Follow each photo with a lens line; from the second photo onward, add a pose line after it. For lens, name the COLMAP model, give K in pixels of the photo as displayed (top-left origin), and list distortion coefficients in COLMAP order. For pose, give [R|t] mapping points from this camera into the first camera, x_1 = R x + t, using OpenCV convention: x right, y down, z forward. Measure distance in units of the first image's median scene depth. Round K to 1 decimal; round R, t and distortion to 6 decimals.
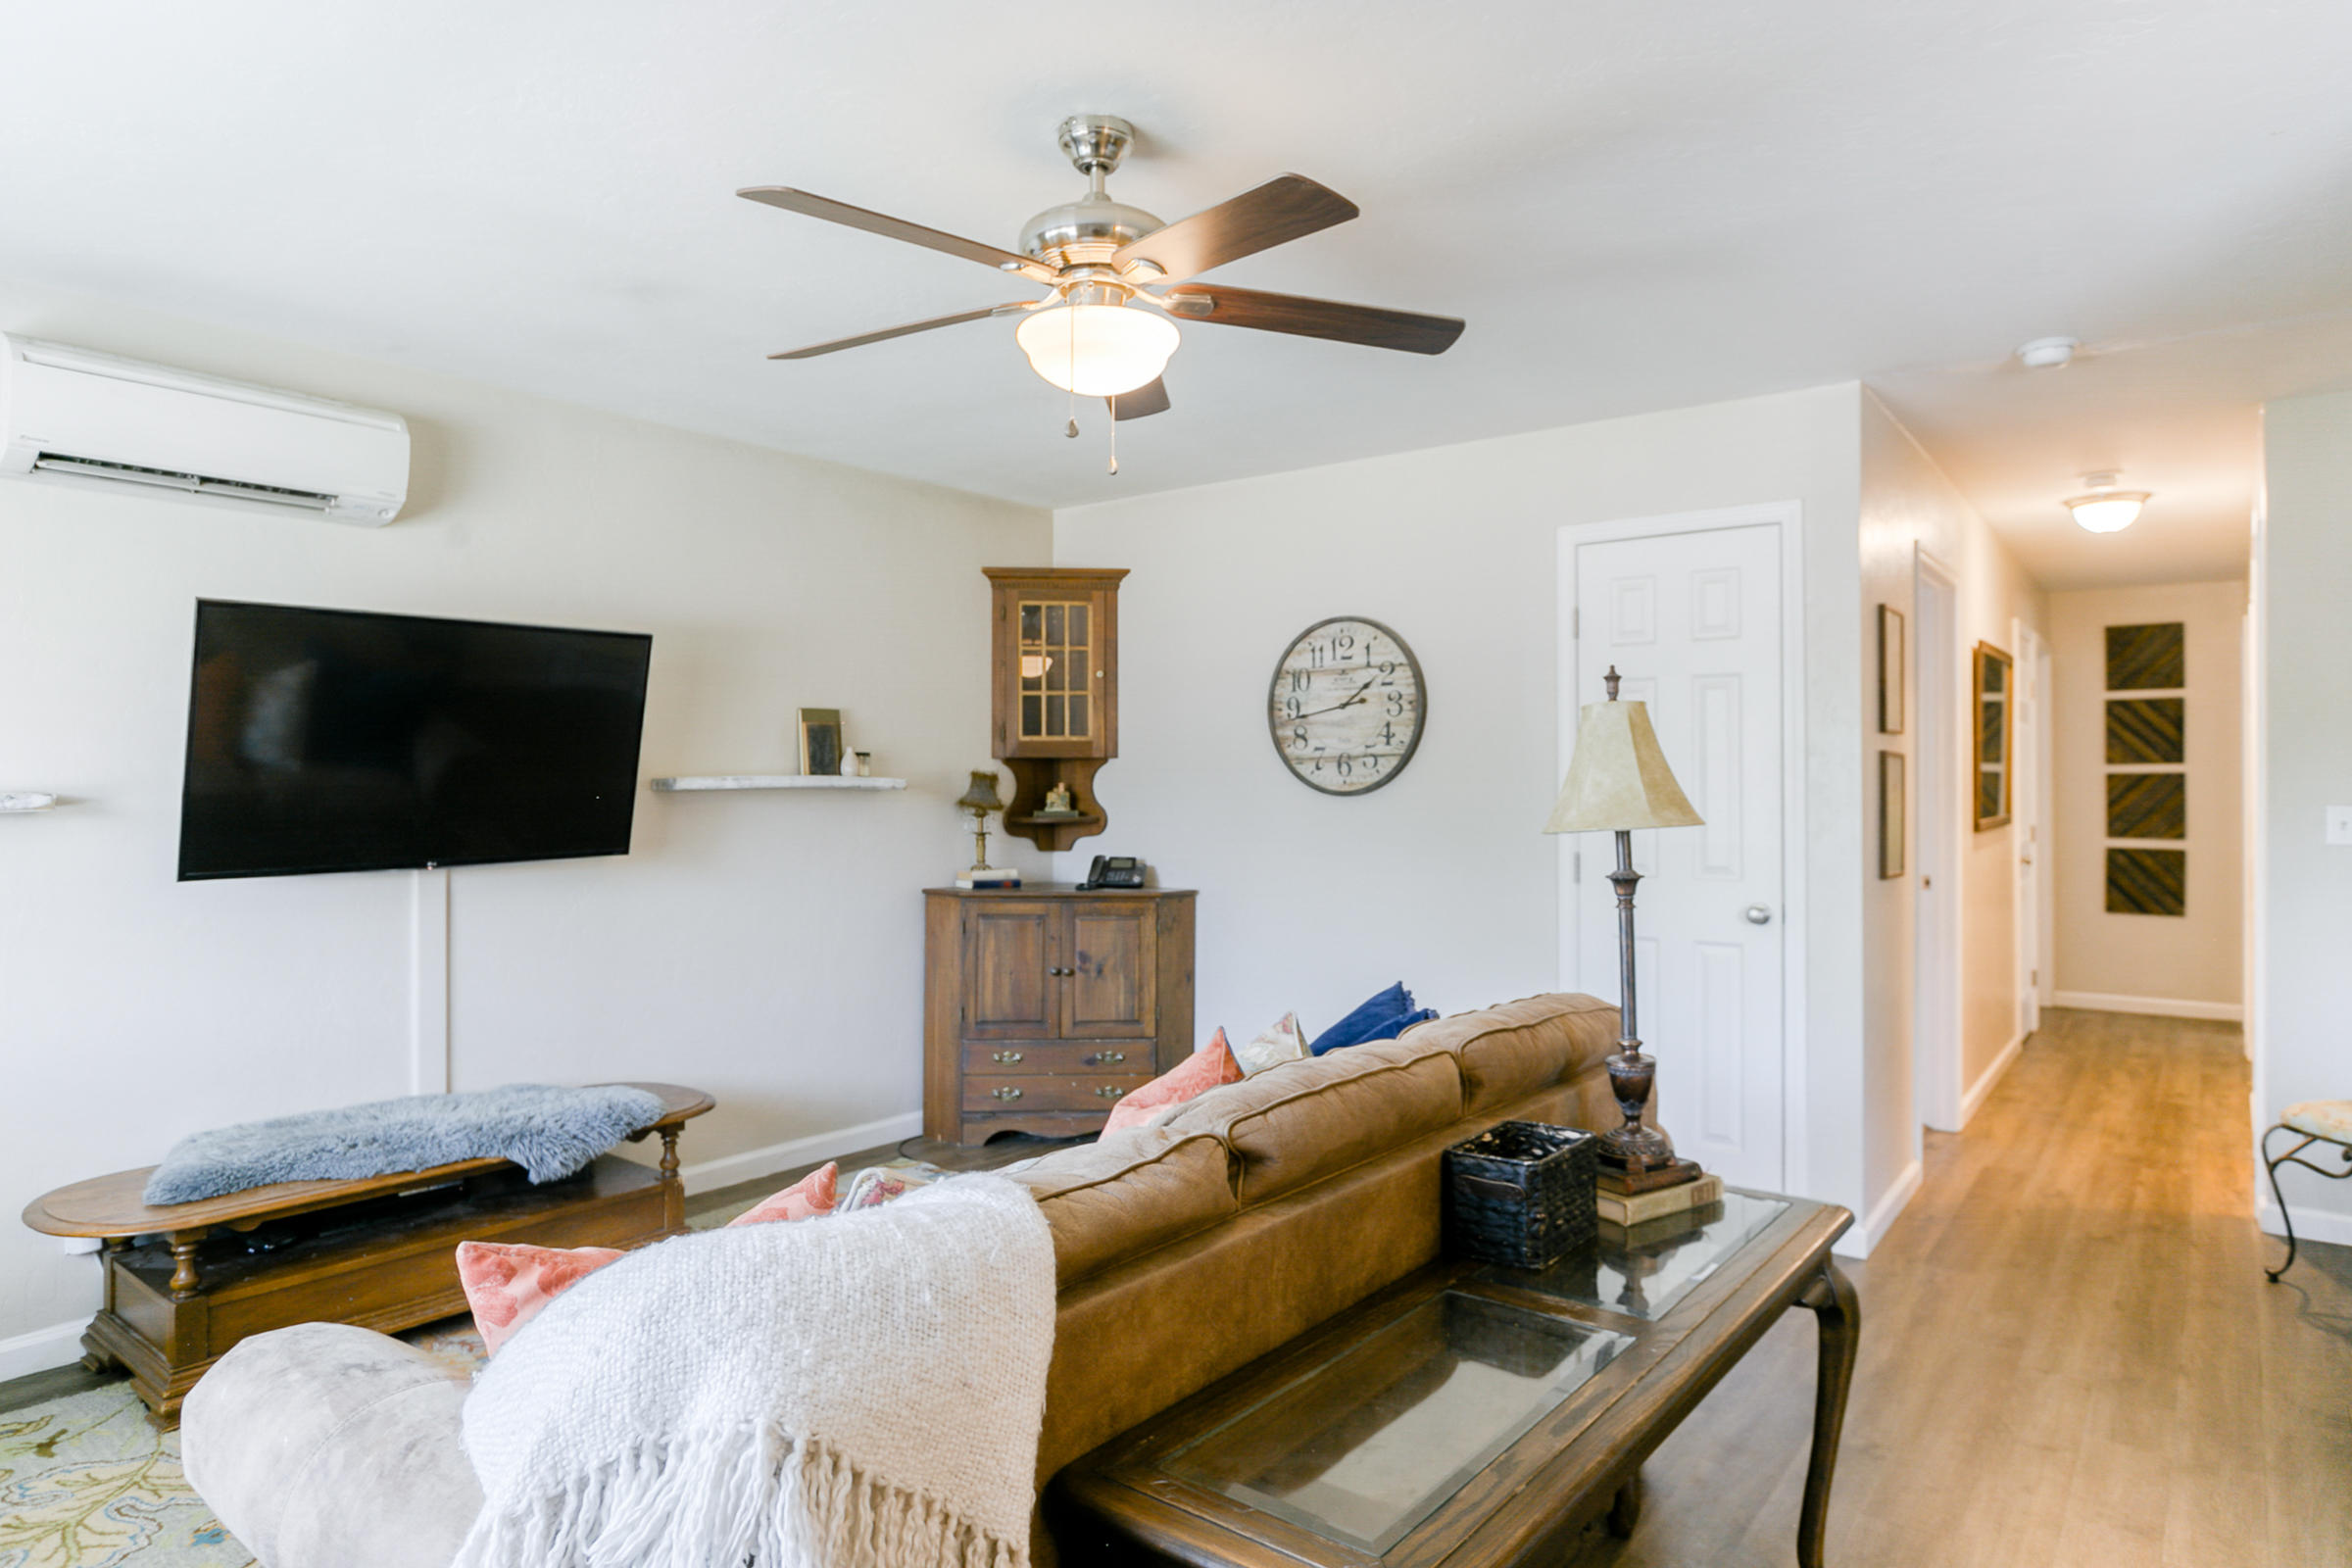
lens RADIAL K [[1406.1, 0, 1154.5], [0, 1406.1, 763.6], [0, 0, 1]] dist [-0.018332, 0.012912]
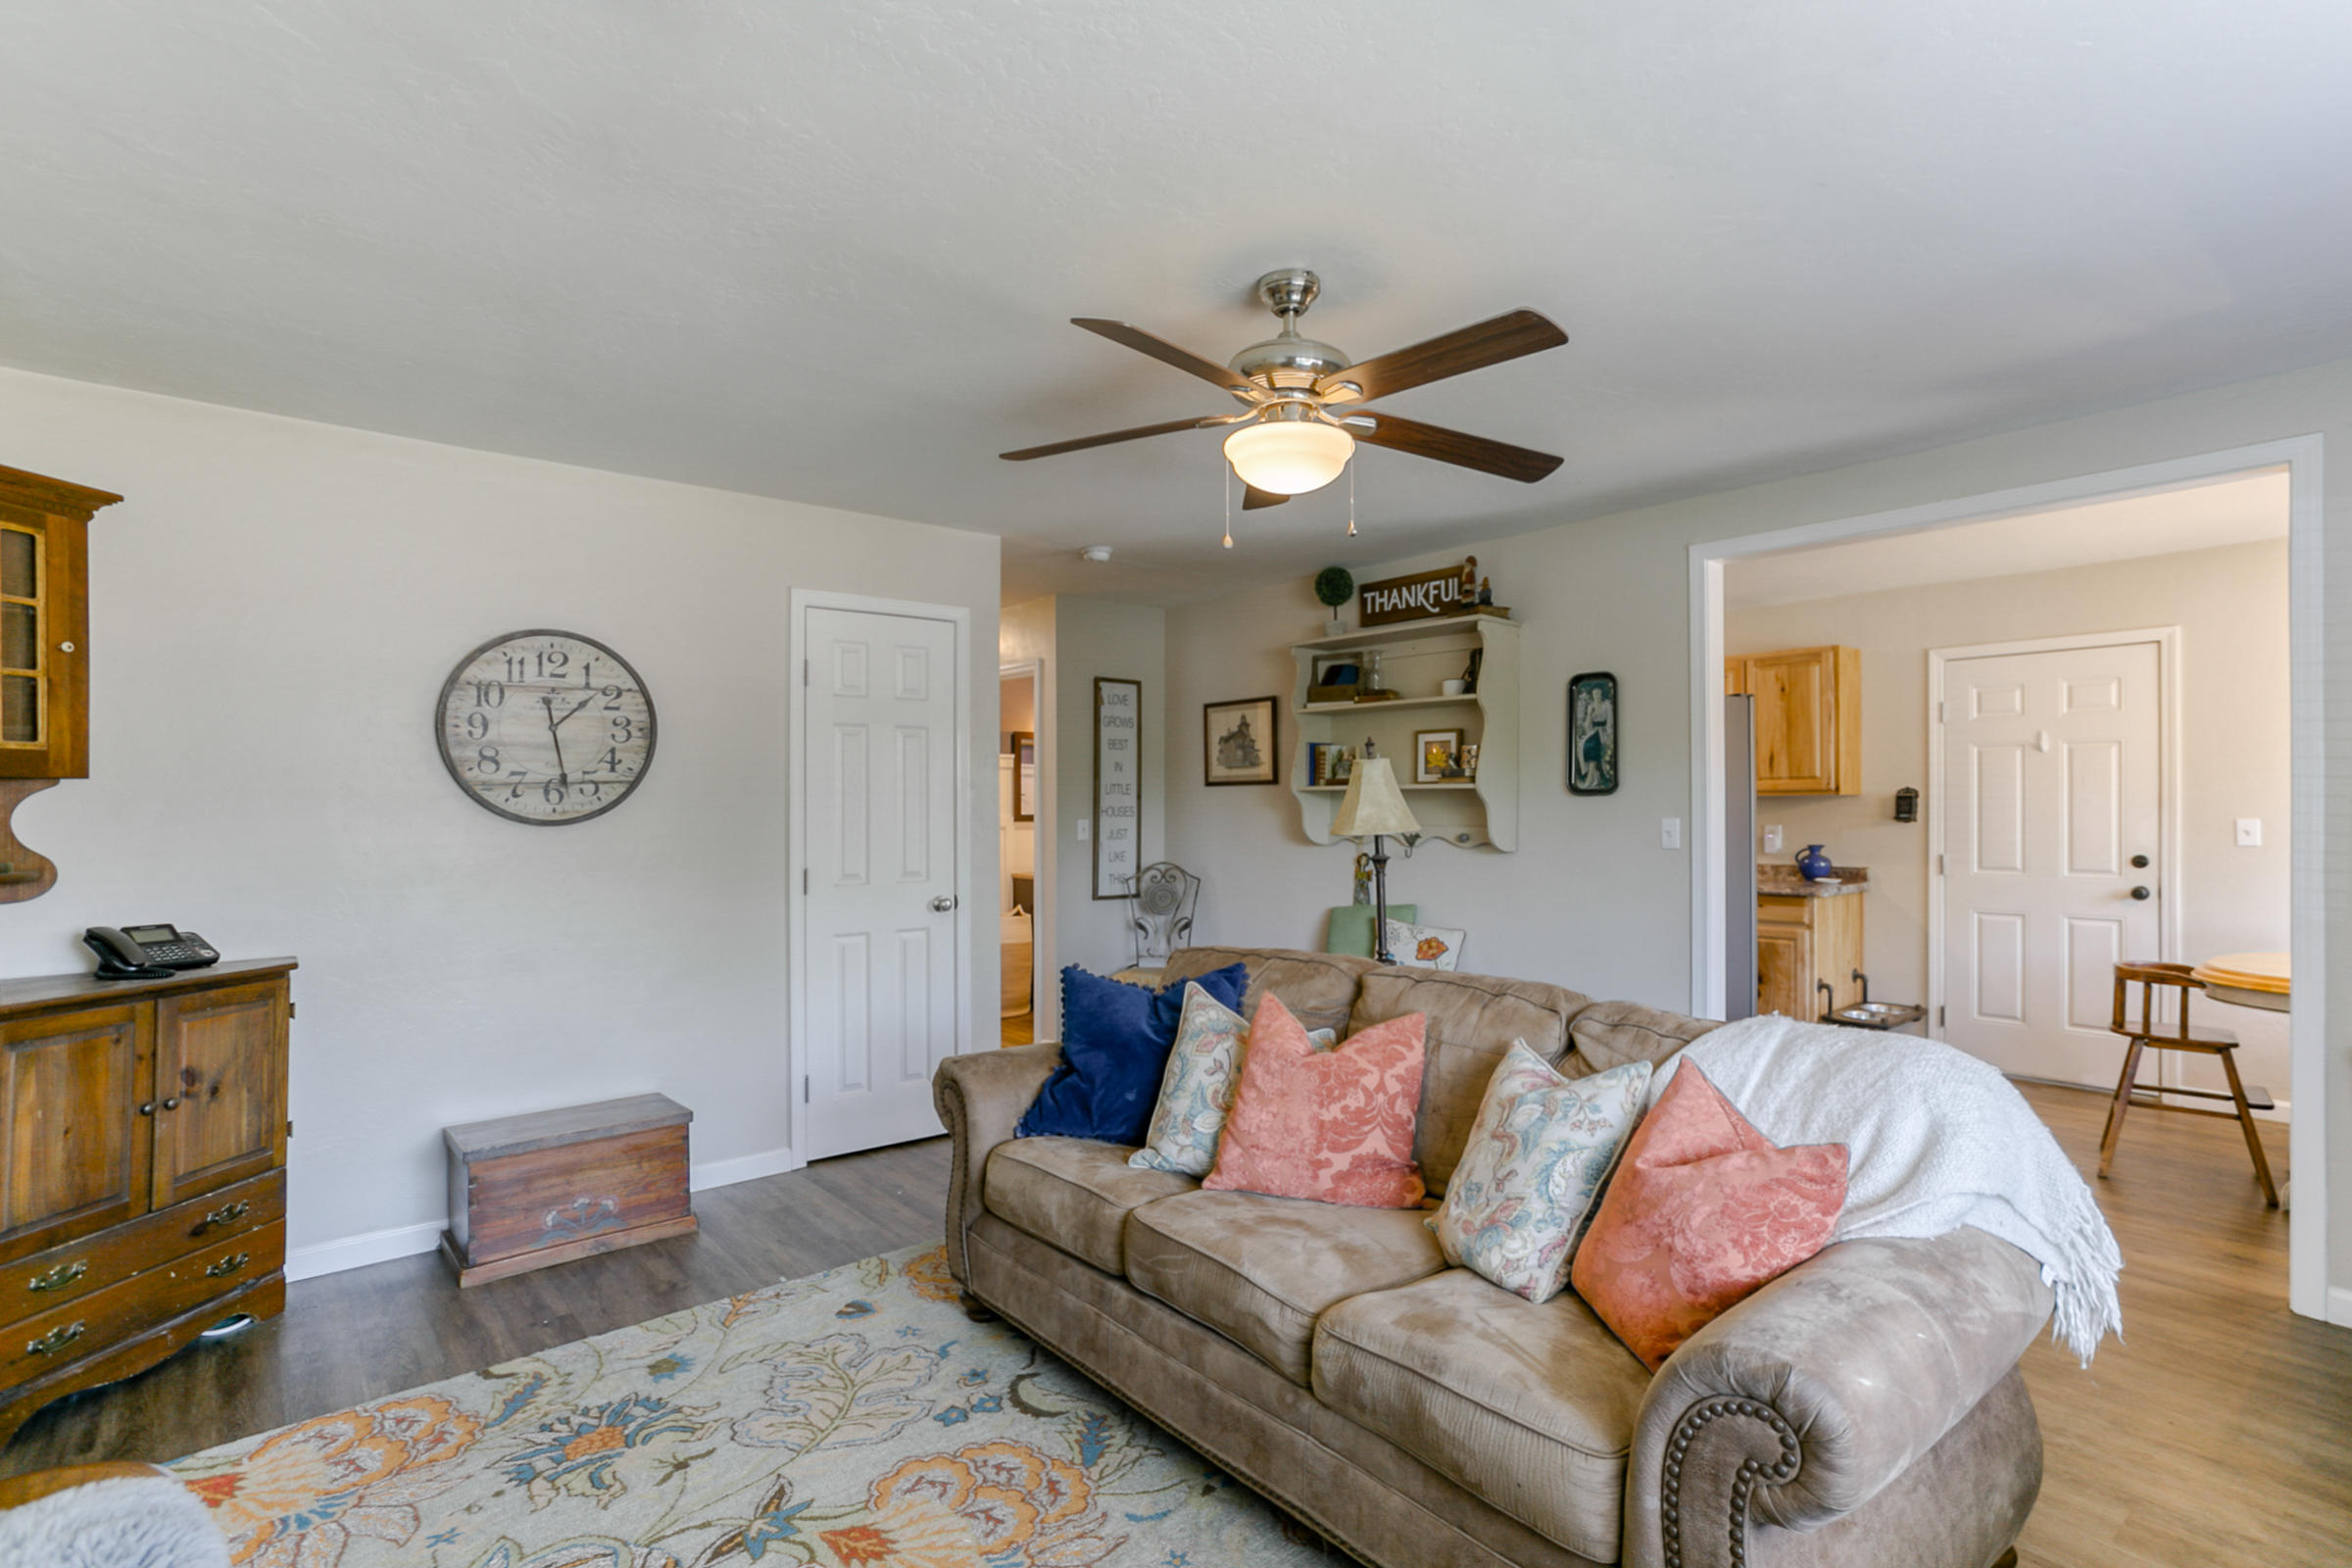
lens RADIAL K [[1164.7, 0, 1173.7], [0, 1164.7, 803.3], [0, 0, 1]] dist [-0.000689, 0.020513]
pose [[0.198291, -0.002286, 0.980141, -0.581619], [-0.005555, 0.999979, 0.003456, 0.003893], [-0.980127, -0.006130, 0.198274, 0.494520]]
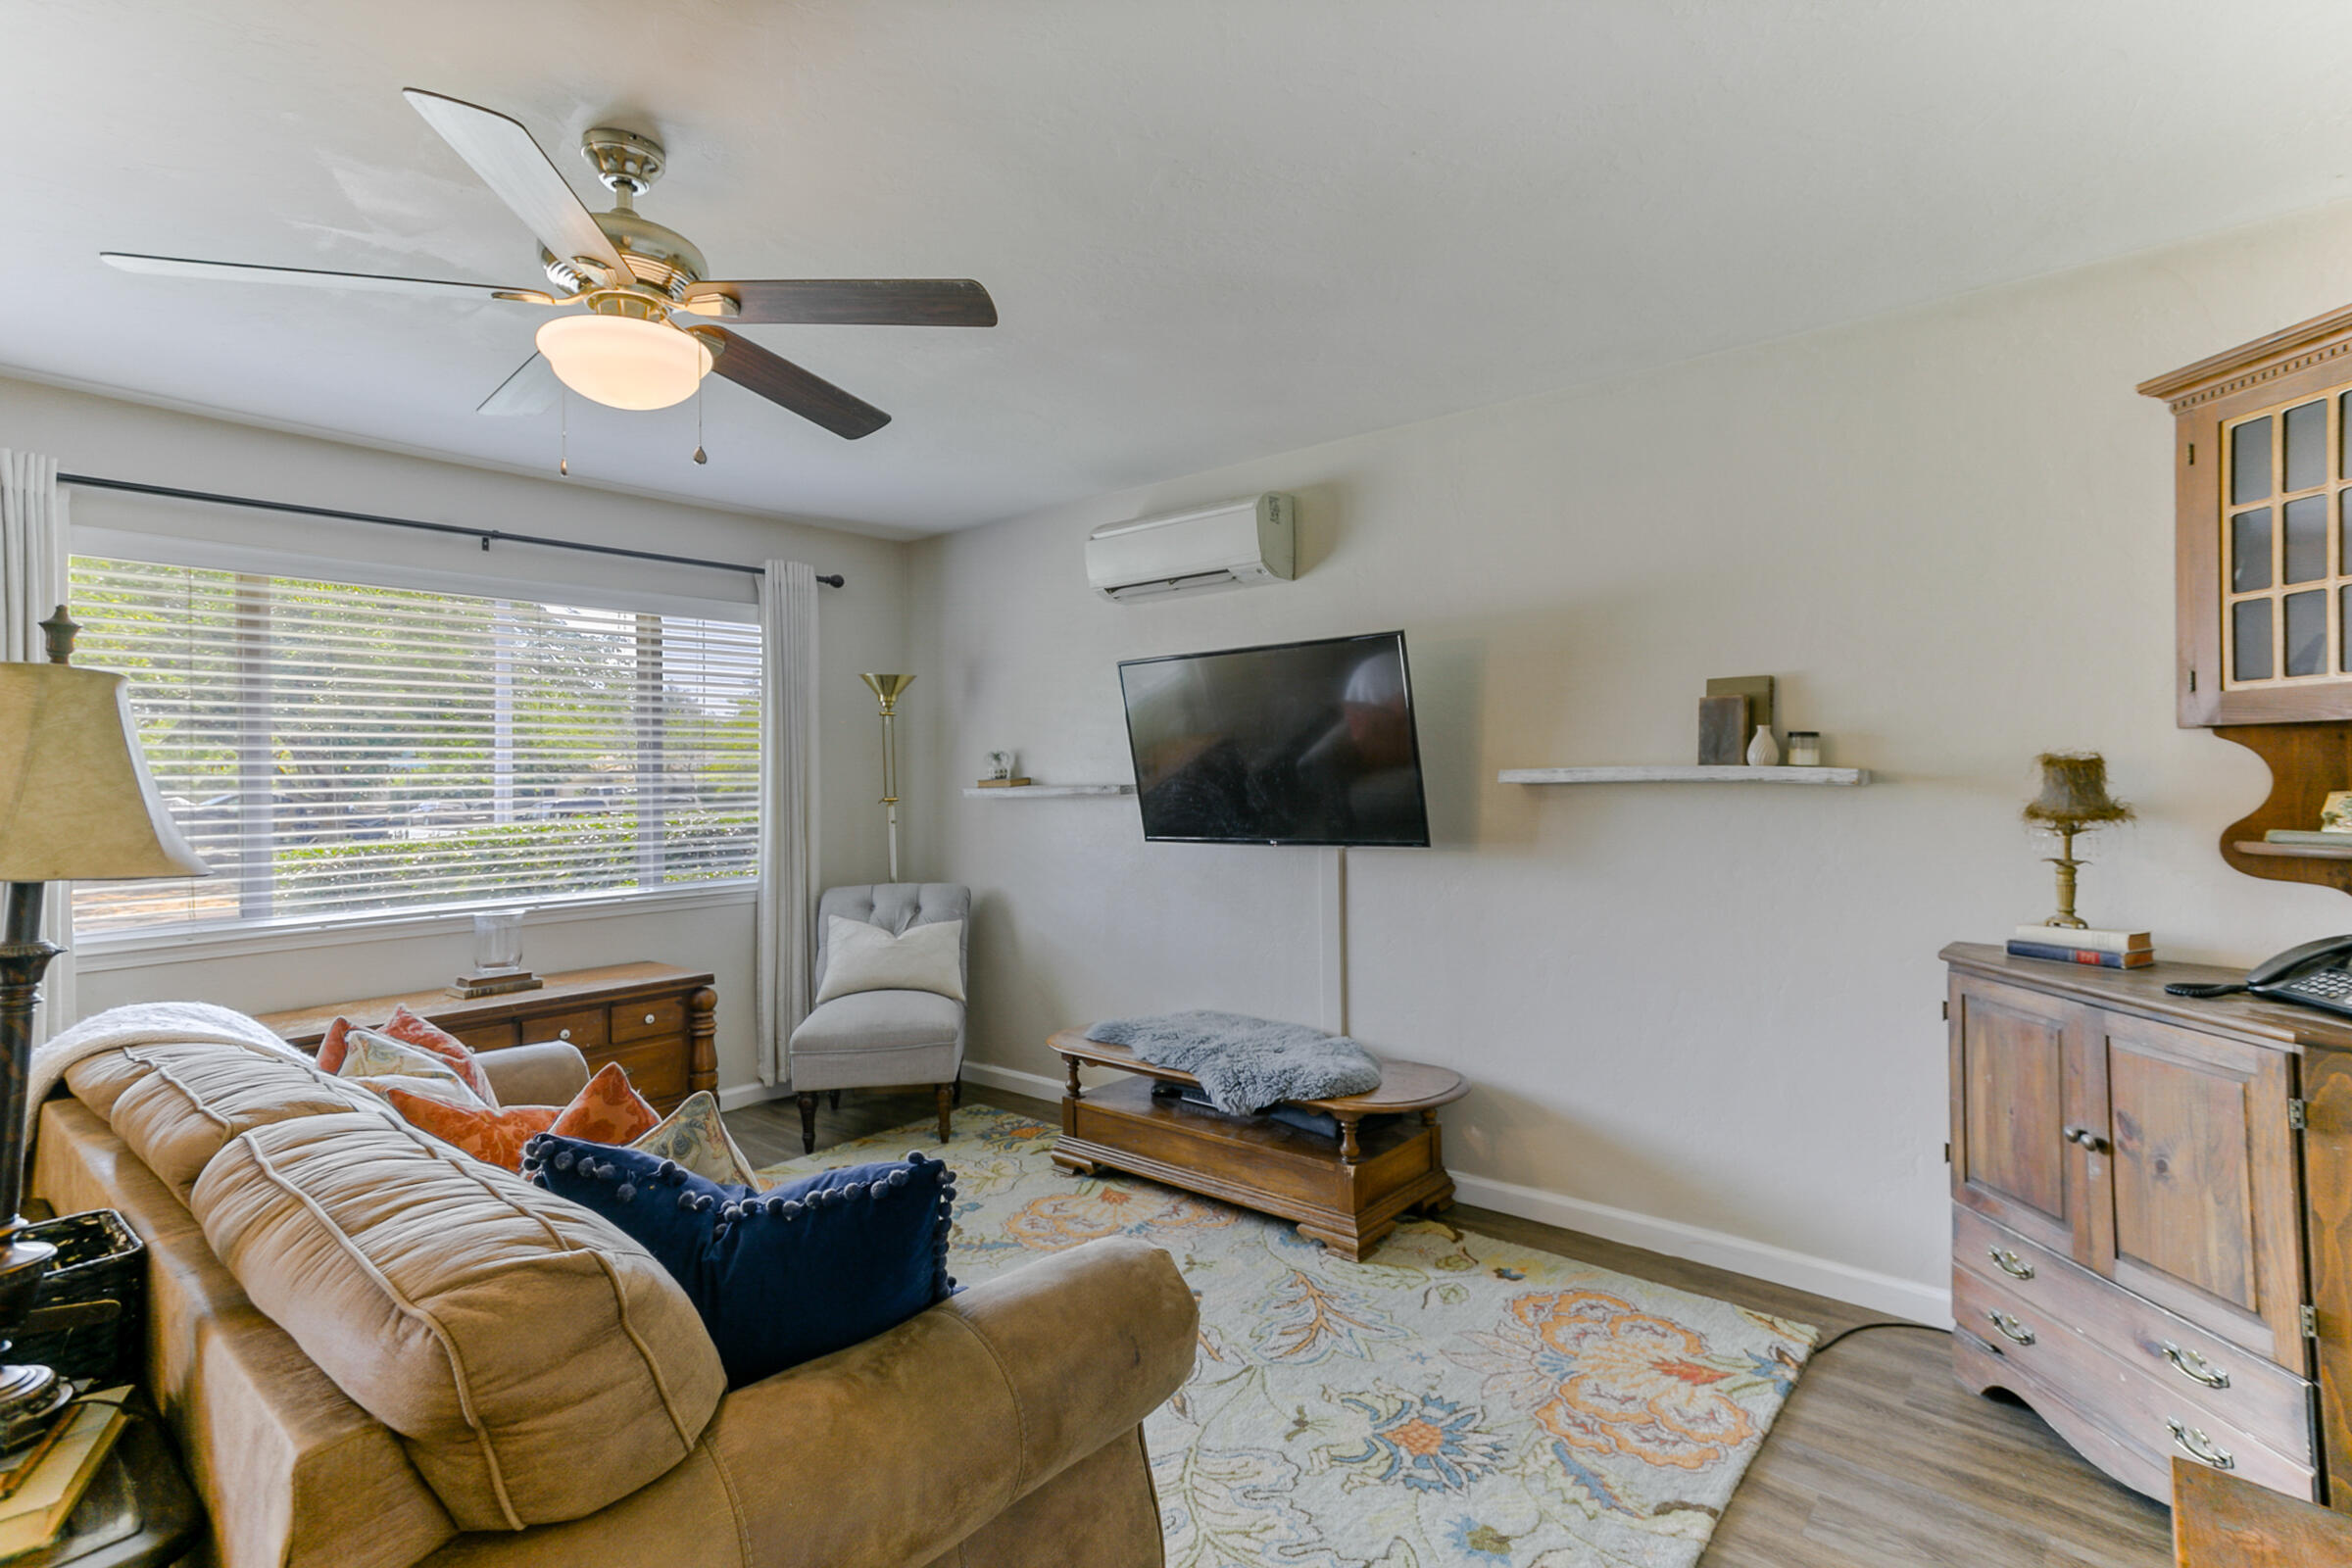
lens RADIAL K [[1090.6, 0, 1175.1], [0, 1090.6, 762.5], [0, 0, 1]] dist [-0.015743, 0.030217]
pose [[-0.007838, -0.010155, -0.999918, 0.391438], [0.022376, 0.999696, -0.010328, 0.006849], [0.999719, -0.022456, -0.007609, 0.767571]]
